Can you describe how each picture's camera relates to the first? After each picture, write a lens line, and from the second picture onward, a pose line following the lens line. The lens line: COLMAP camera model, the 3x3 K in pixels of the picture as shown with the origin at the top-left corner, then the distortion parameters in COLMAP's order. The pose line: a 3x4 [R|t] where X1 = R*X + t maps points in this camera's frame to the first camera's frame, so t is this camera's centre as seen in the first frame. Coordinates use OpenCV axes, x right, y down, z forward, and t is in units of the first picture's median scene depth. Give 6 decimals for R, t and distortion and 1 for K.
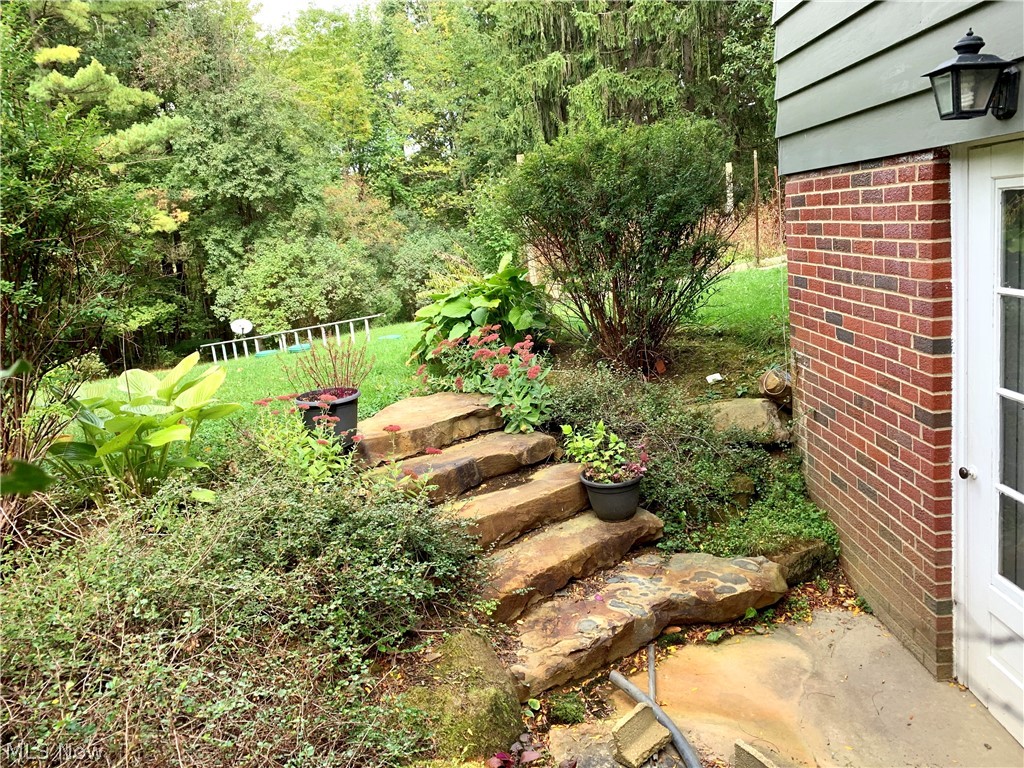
lens RADIAL K [[784.5, 0, 514.5], [0, 784.5, 376.2], [0, 0, 1]] dist [0.040379, -0.041324]
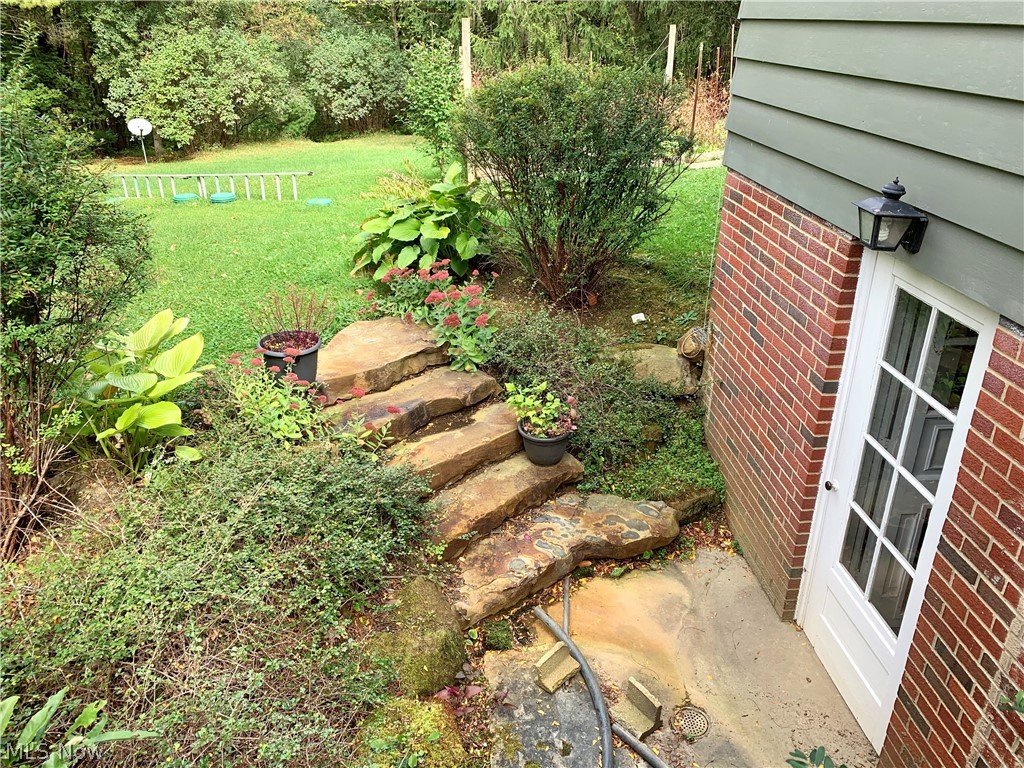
lens RADIAL K [[814.5, 0, 510.6], [0, 814.5, 332.6], [0, 0, 1]] dist [0.110740, -0.233431]
pose [[0.989561, 0.055626, 0.132946, -0.098057], [-0.086530, 0.967046, 0.239448, -0.306118], [-0.115245, -0.248452, 0.961764, -0.117212]]
